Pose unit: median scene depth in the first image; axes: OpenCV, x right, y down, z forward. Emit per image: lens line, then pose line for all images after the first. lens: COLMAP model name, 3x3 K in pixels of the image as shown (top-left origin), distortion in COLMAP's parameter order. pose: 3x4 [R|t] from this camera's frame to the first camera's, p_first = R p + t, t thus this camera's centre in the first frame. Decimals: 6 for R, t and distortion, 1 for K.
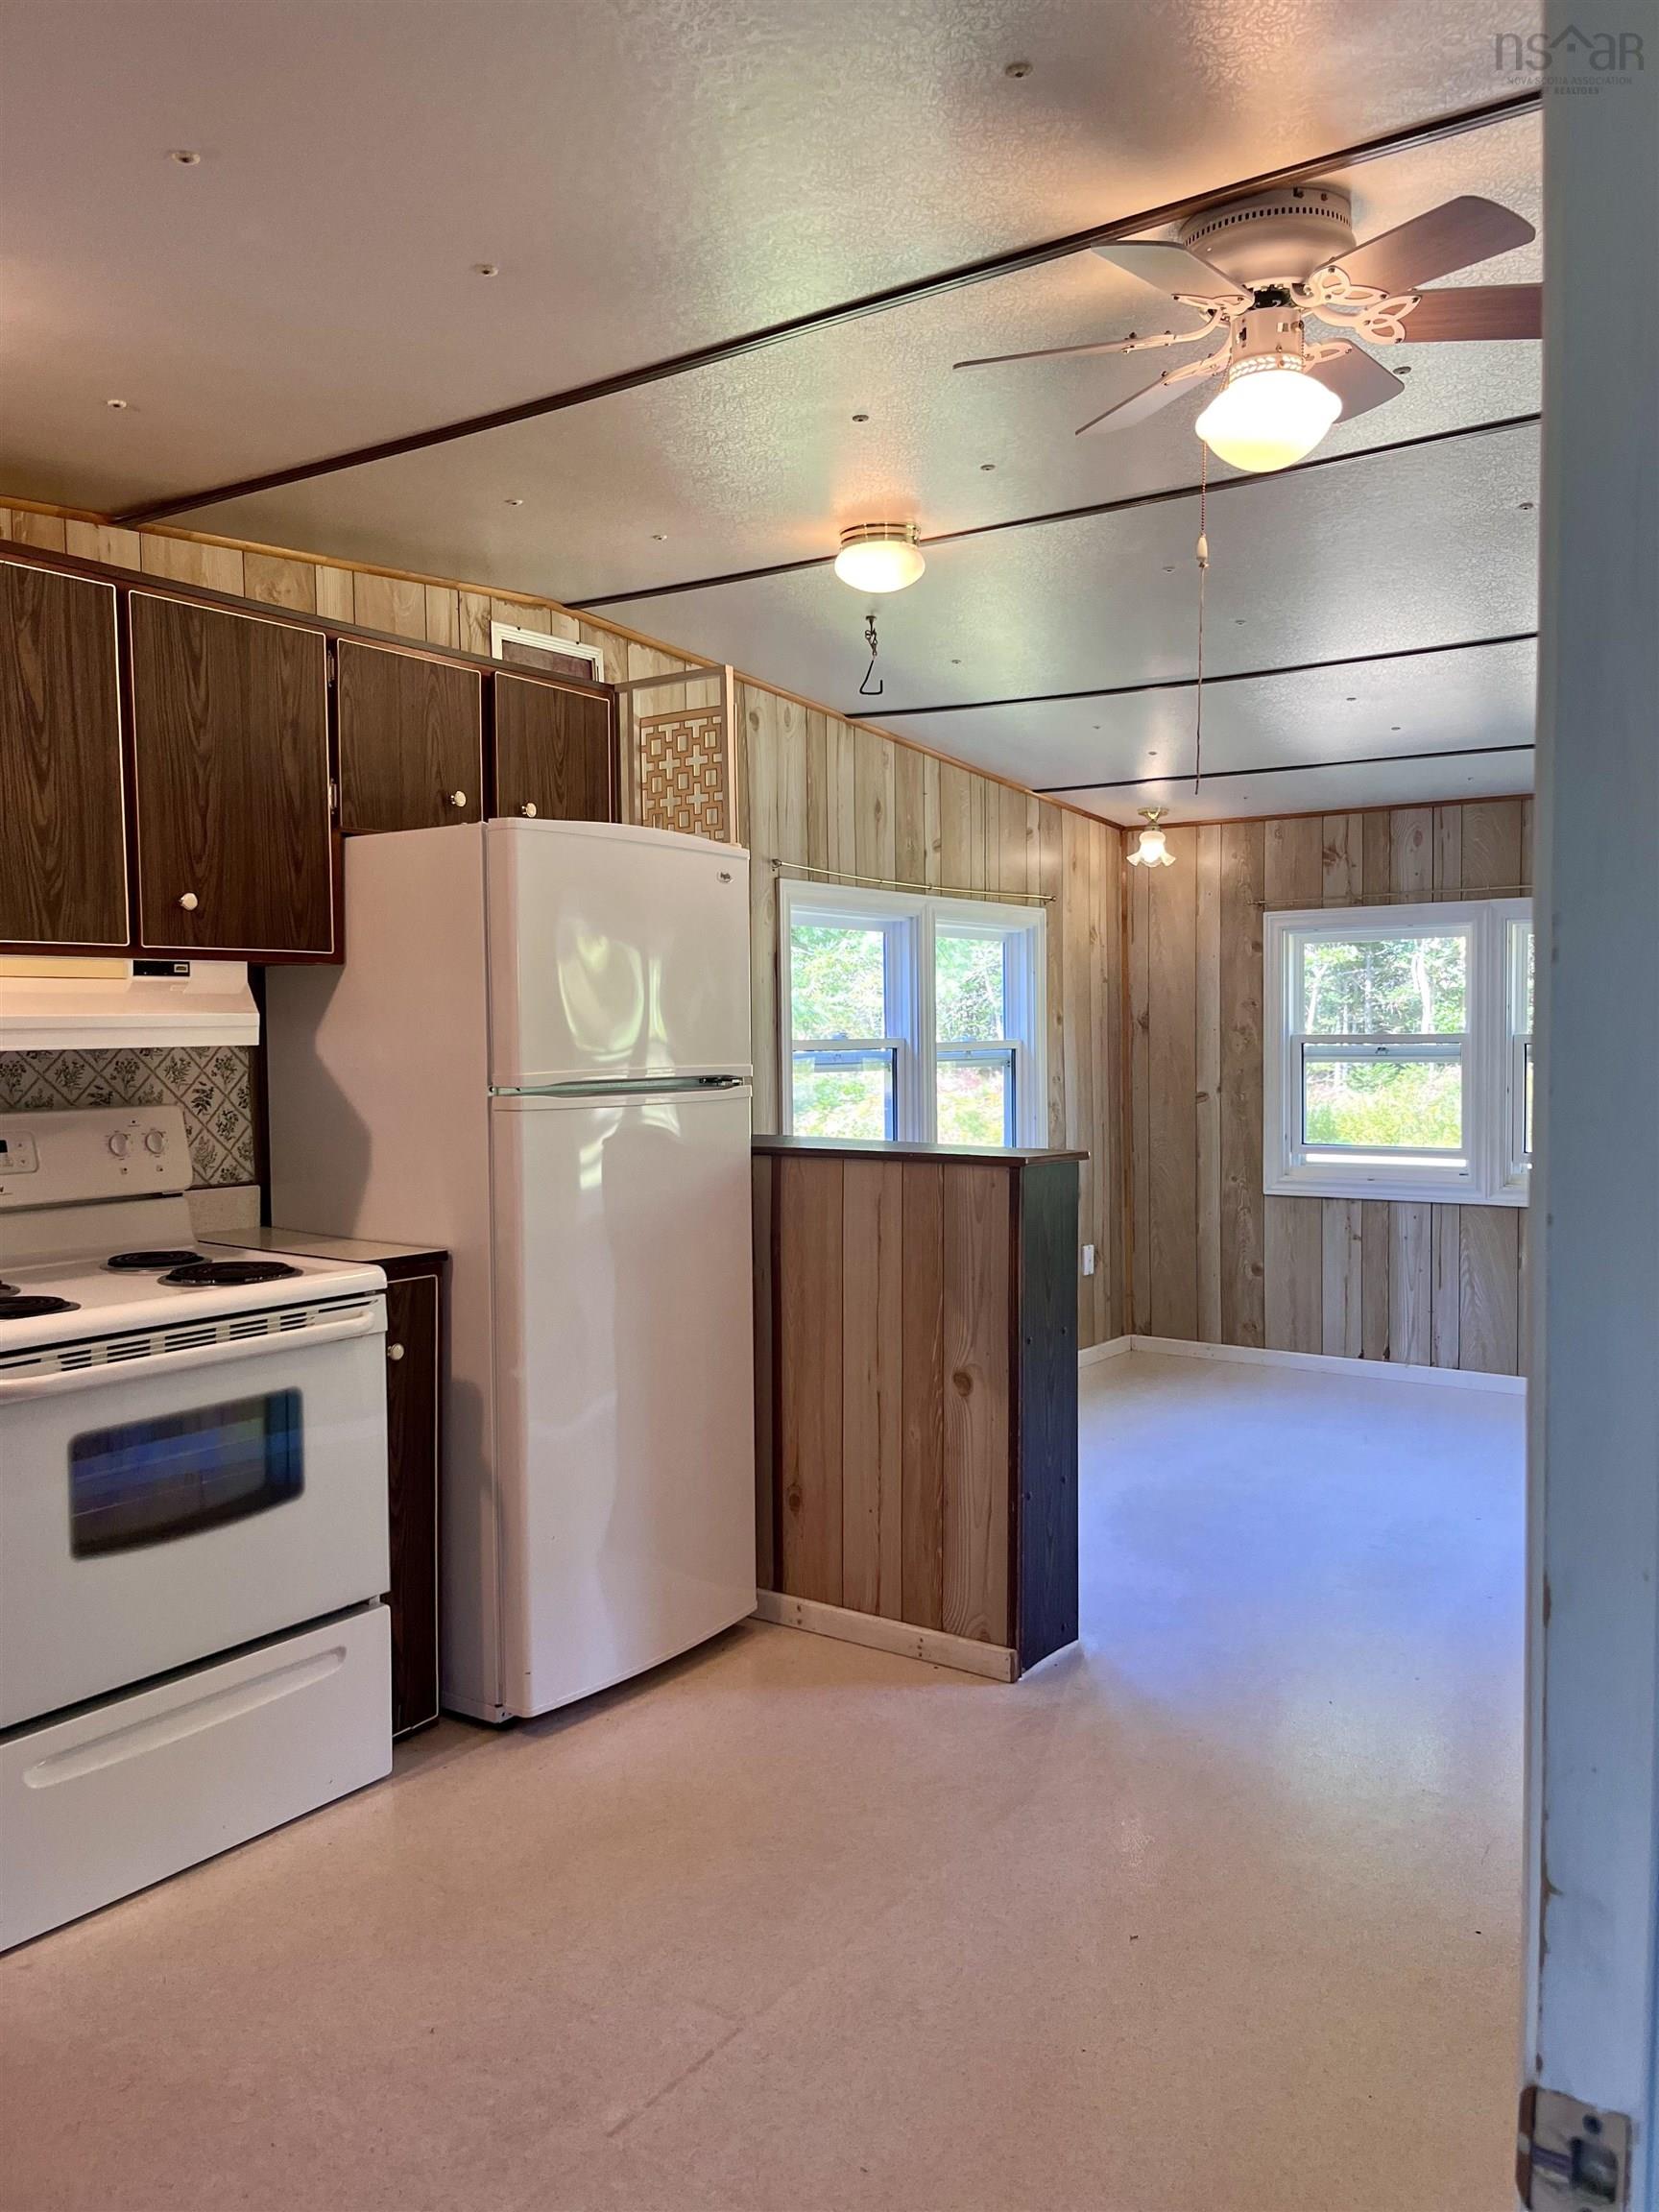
lens RADIAL K [[1674.3, 0, 832.9], [0, 1674.3, 1113.5], [0, 0, 1]] dist [0.044097, -0.004964]
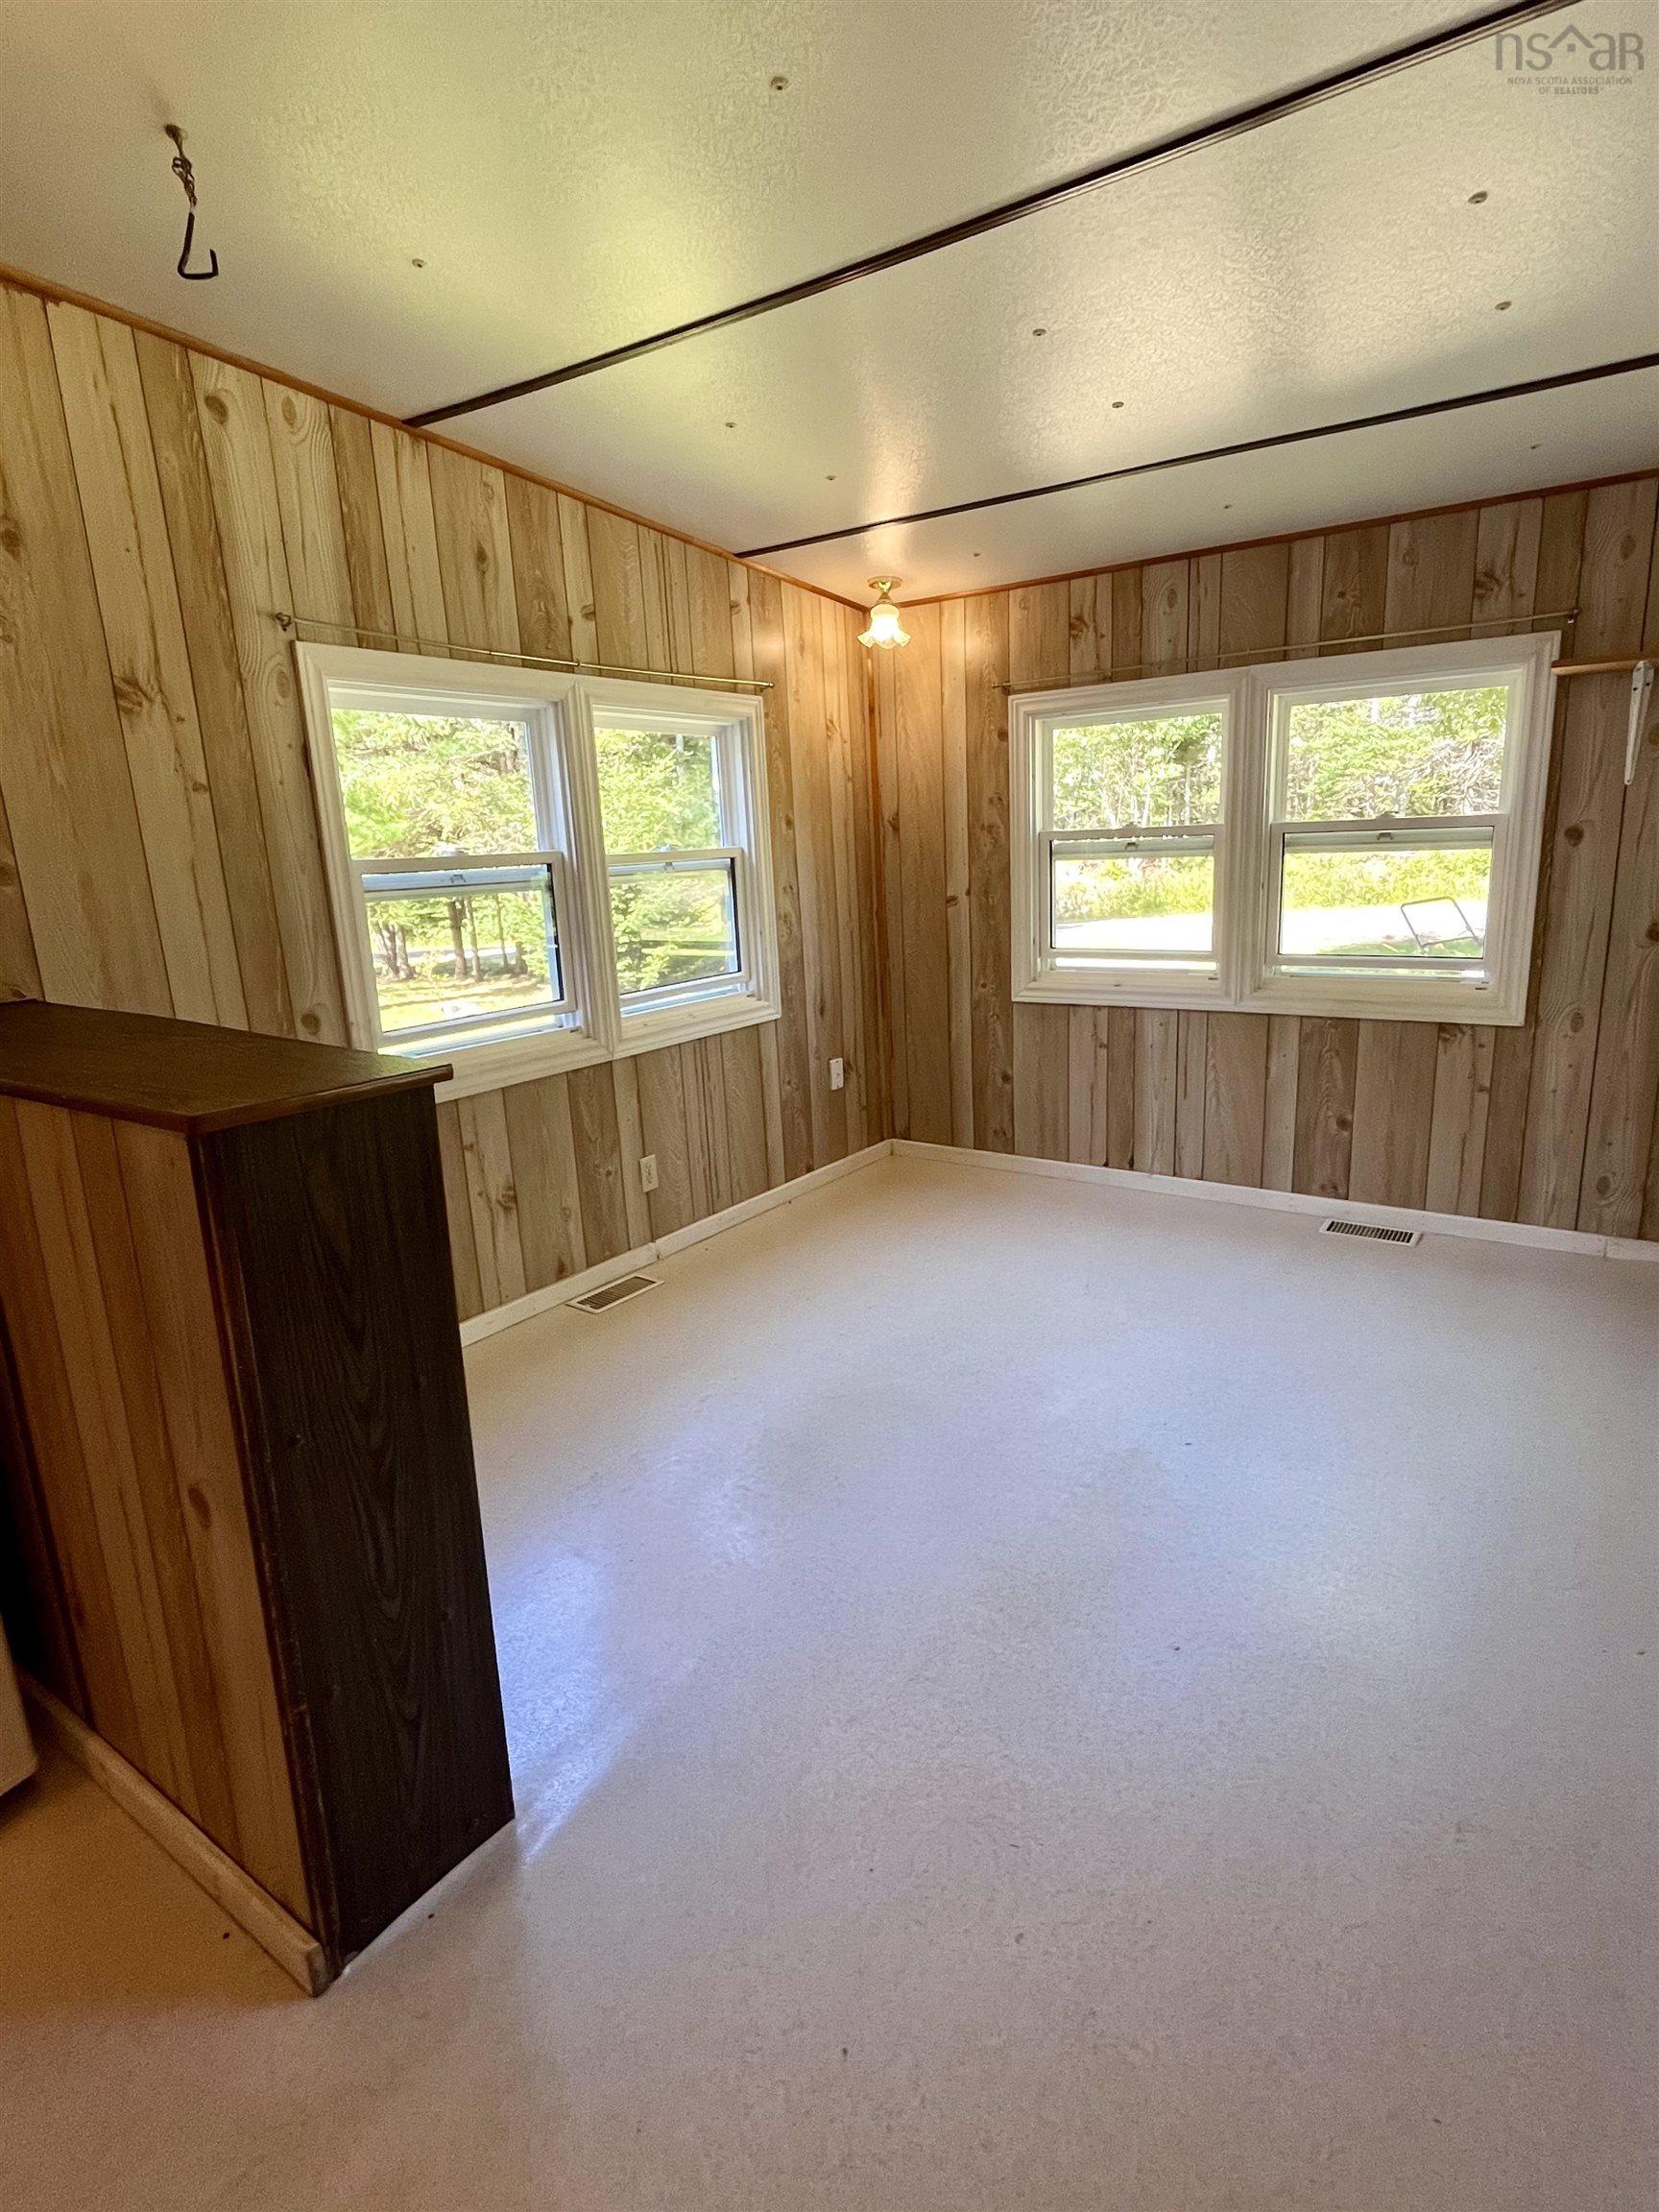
lens RADIAL K [[1114.1, 0, 829.5], [0, 1114.1, 1106.0], [0, 0, 1]] dist [0.004204, -0.016788]
pose [[0.999431, -0.032837, -0.007754, 0.162887], [0.033702, 0.982459, 0.183407, -0.015024], [0.001596, -0.183564, 0.983006, 0.375294]]
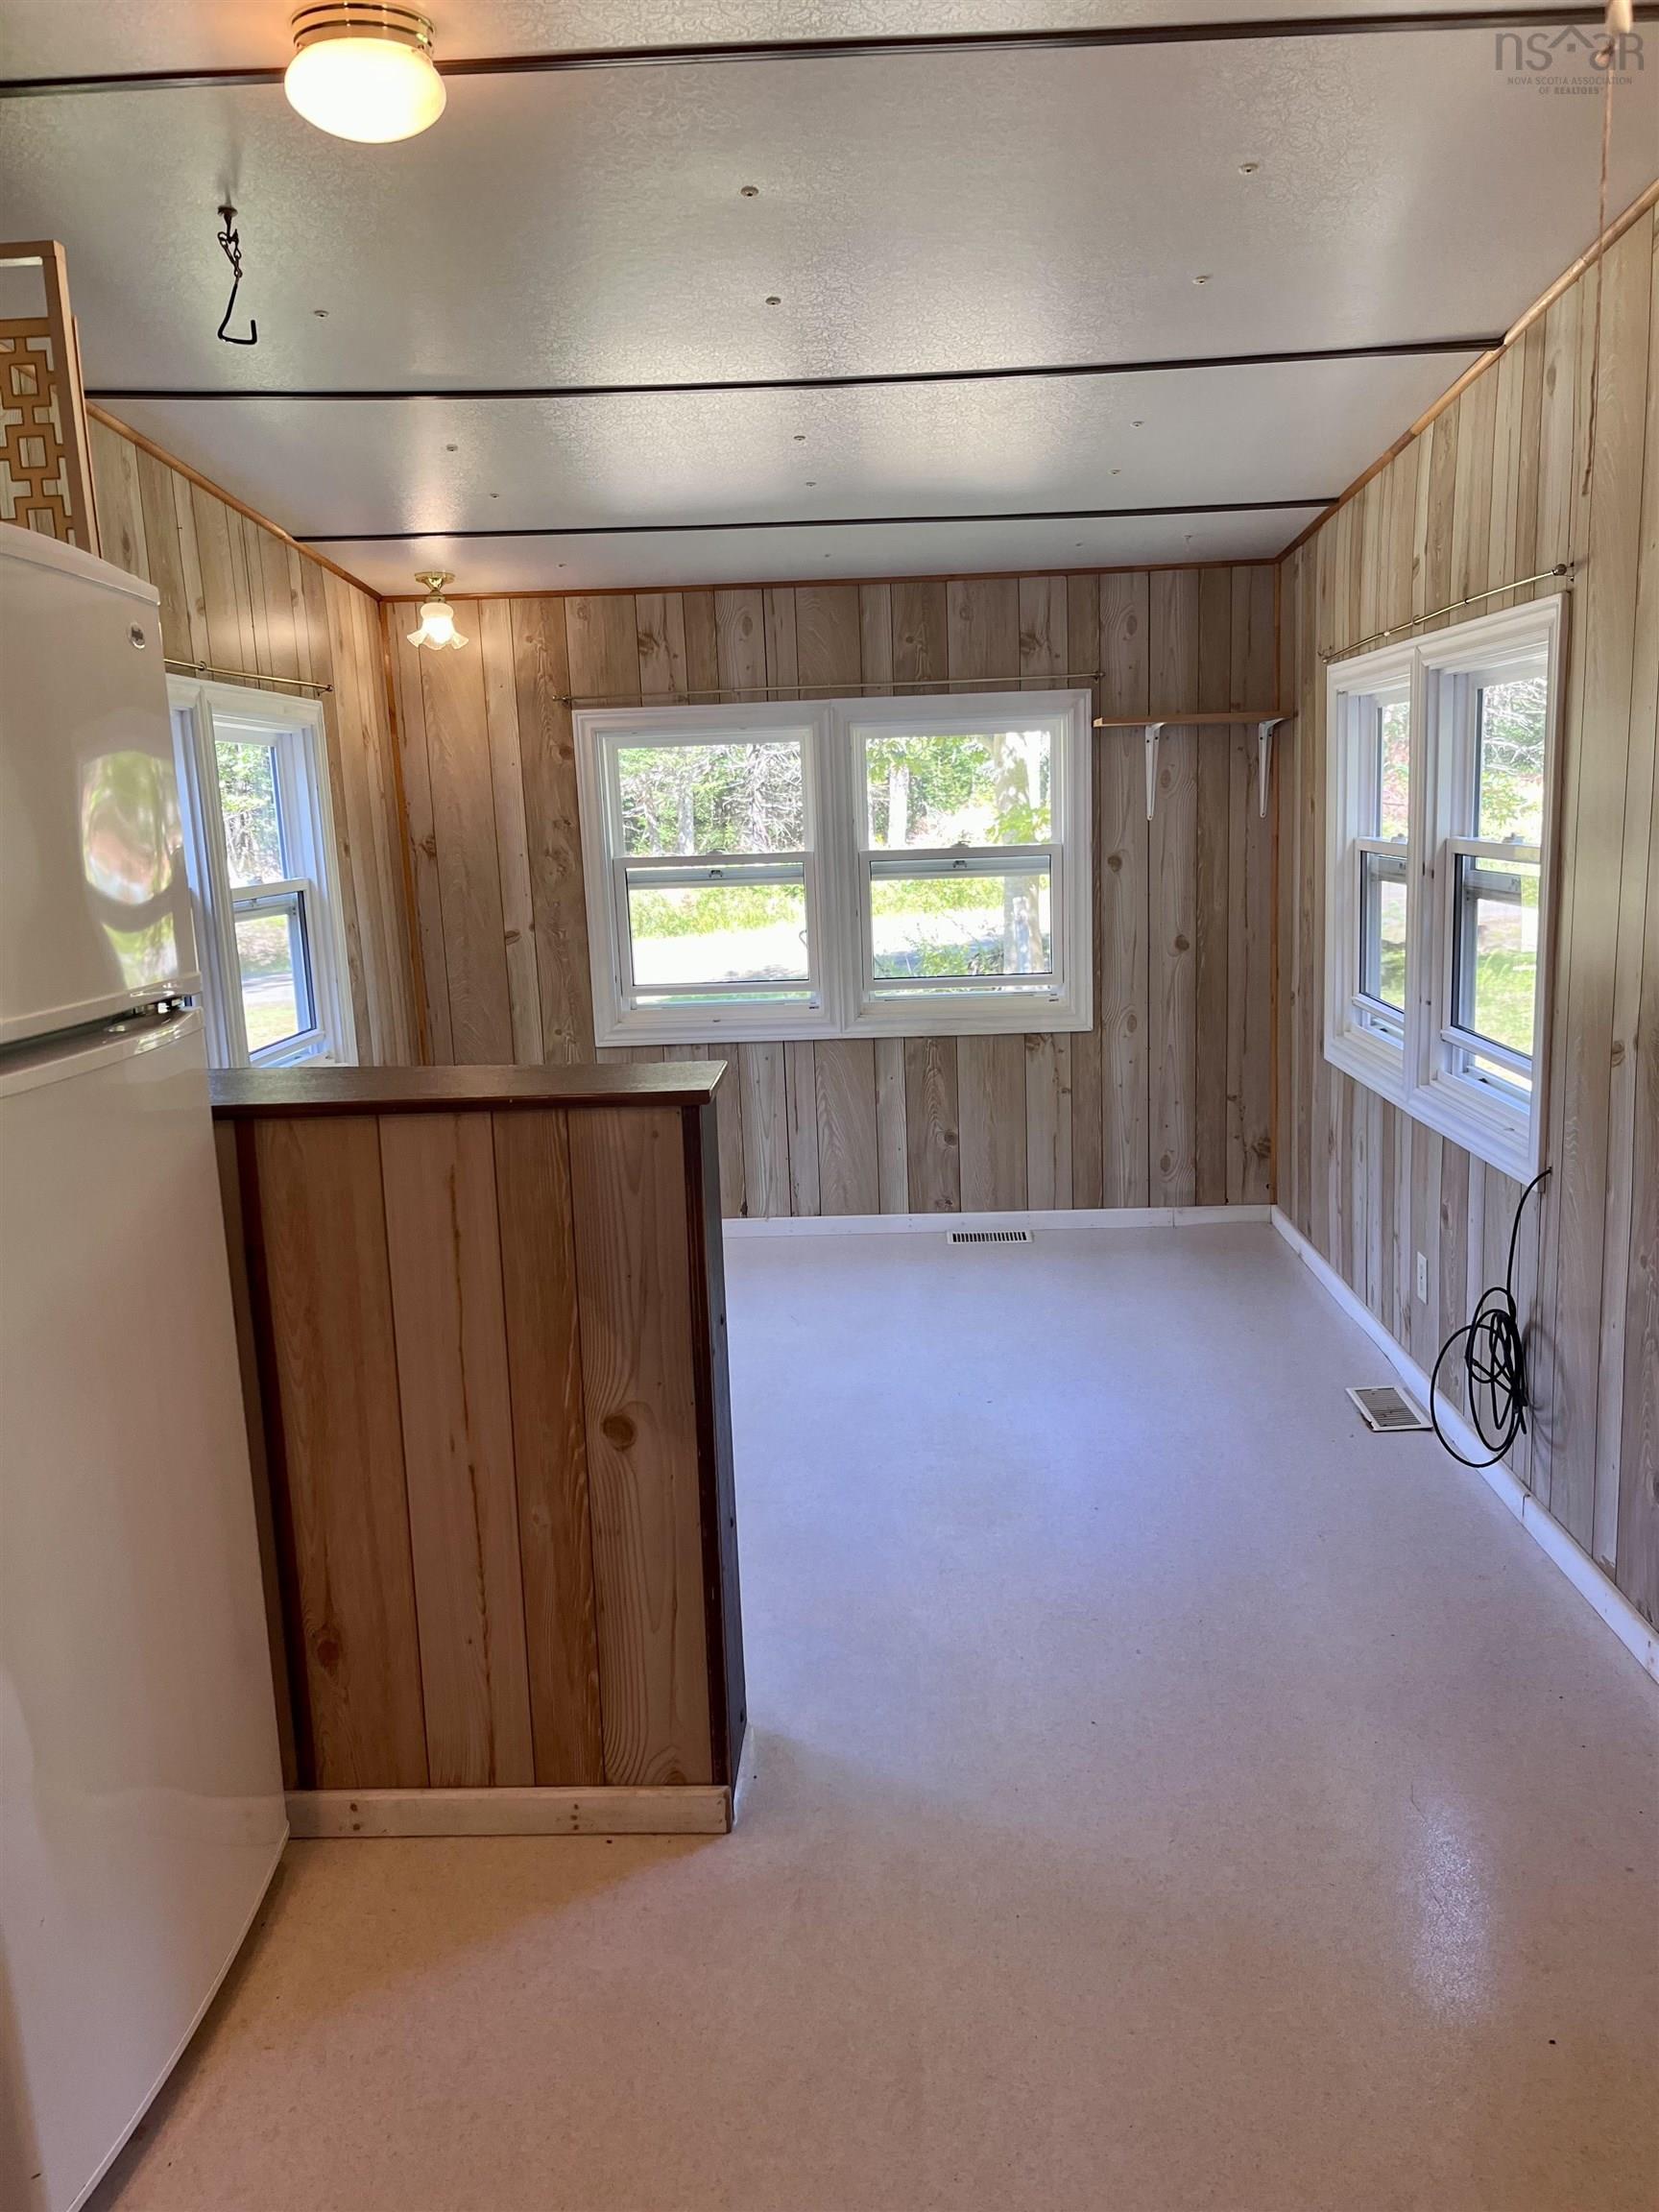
lens RADIAL K [[1661.4, 0, 832.2], [0, 1661.4, 1128.3], [0, 0, 1]] dist [0.061091, -0.100430]
pose [[0.838564, -0.124344, 0.530424, -0.105067], [0.056492, 0.988203, 0.142347, -0.026797], [-0.541867, -0.089403, 0.835696, 0.230682]]
